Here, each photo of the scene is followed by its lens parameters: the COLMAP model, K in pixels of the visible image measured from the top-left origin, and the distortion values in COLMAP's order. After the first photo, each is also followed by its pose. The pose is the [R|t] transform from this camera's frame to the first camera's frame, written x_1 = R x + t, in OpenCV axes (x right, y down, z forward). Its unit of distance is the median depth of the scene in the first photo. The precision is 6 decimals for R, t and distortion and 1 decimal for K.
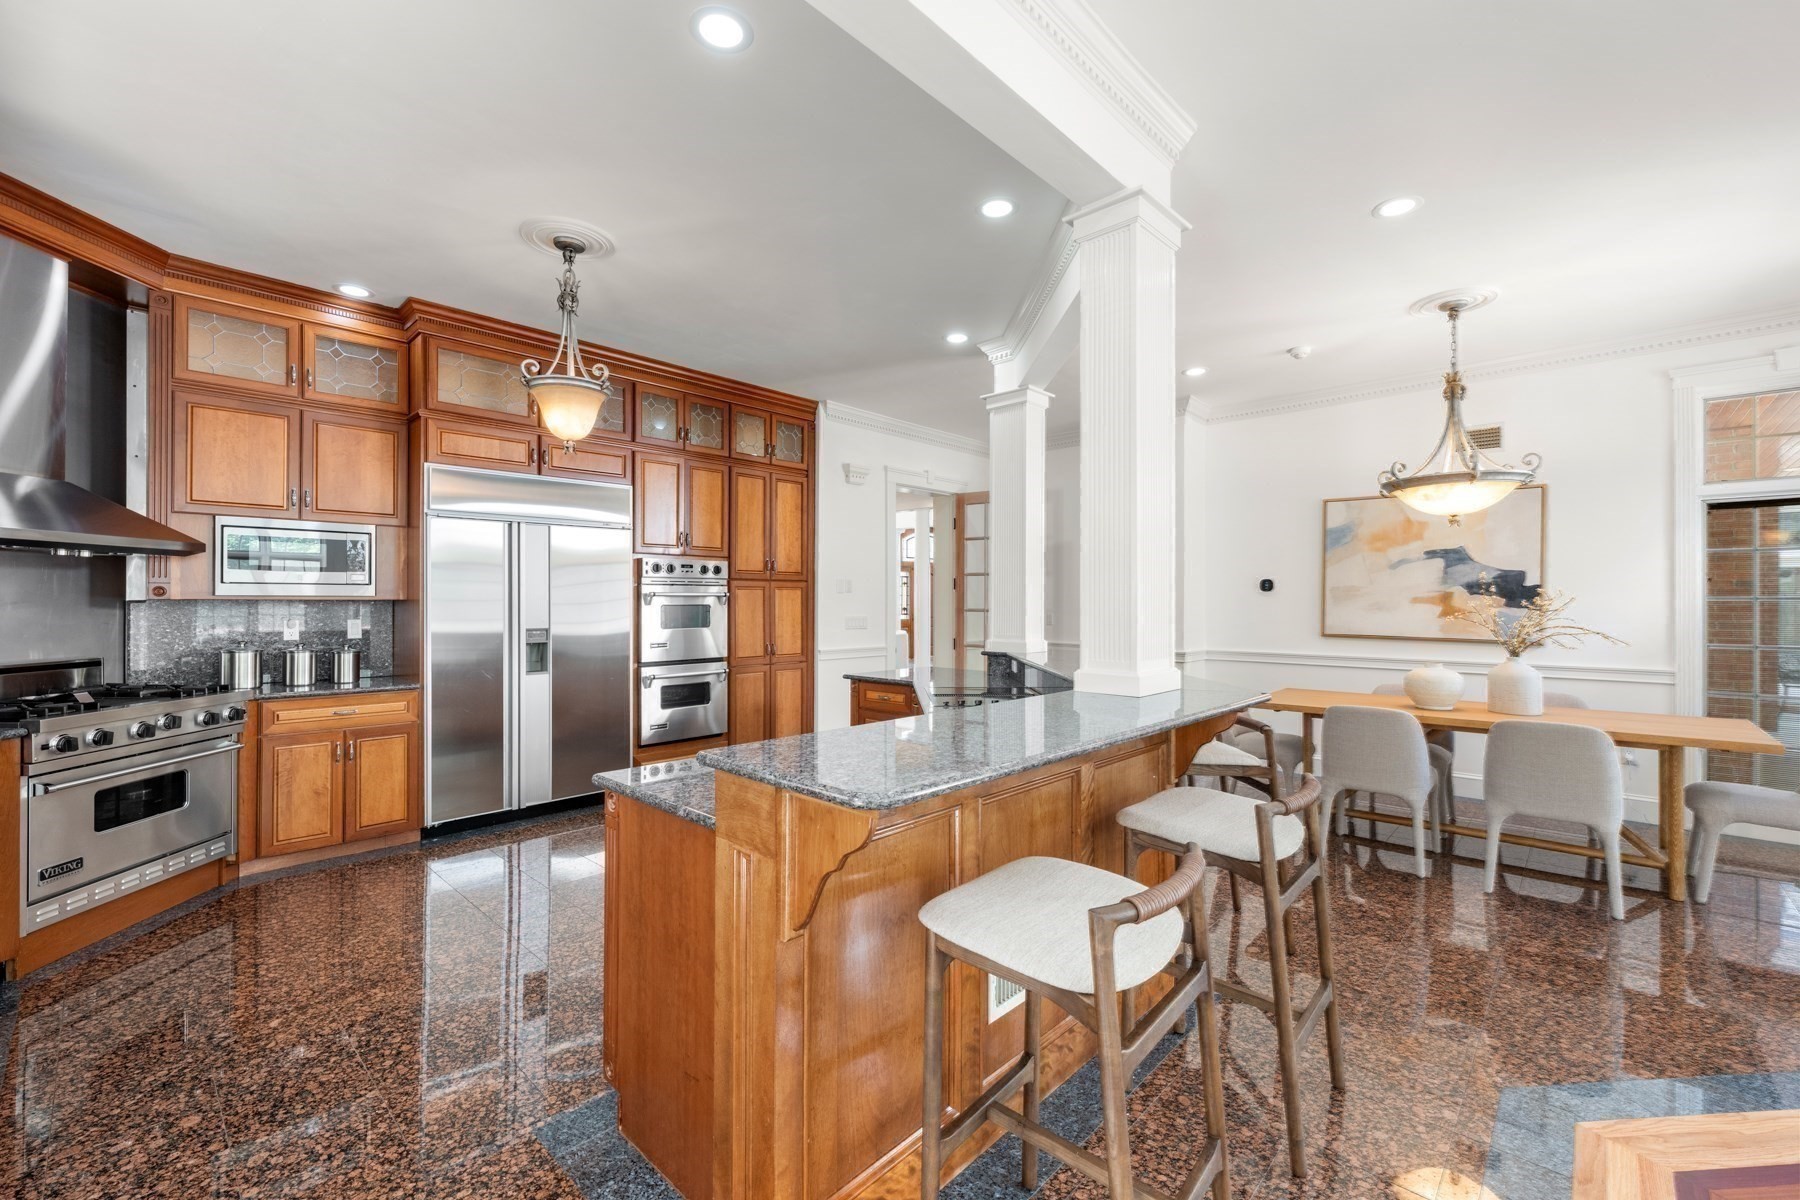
lens RADIAL K [[750.3, 0, 901.4], [0, 750.3, 597.8], [0, 0, 1]] dist [-0.003944, 0.000587]
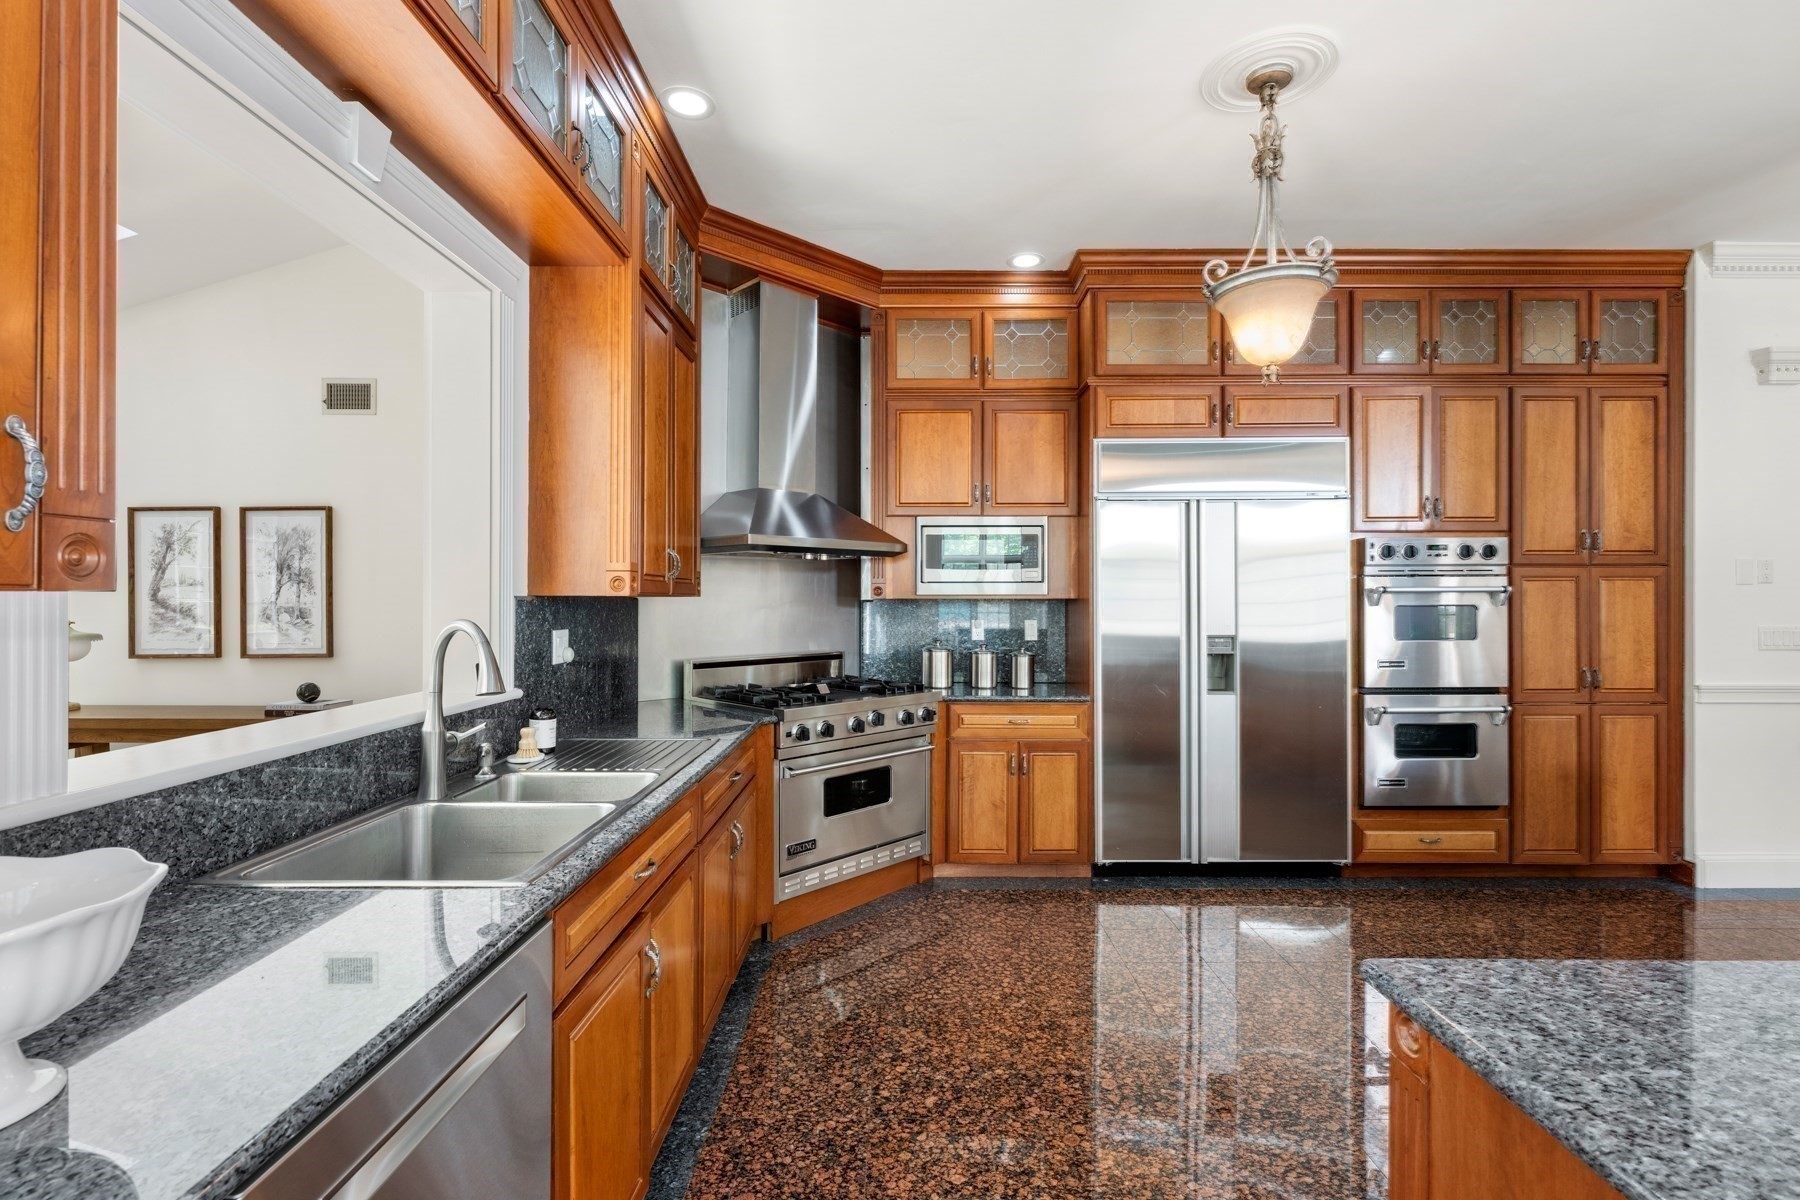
lens RADIAL K [[813.9, 0, 905.6], [0, 813.9, 601.4], [0, 0, 1]] dist [-0.004624, 0.000581]
pose [[0.689818, -0.000177, -0.723983, -0.100190], [0.004566, 0.999981, 0.004106, 0.000870], [0.723969, -0.006138, 0.689806, 0.180933]]
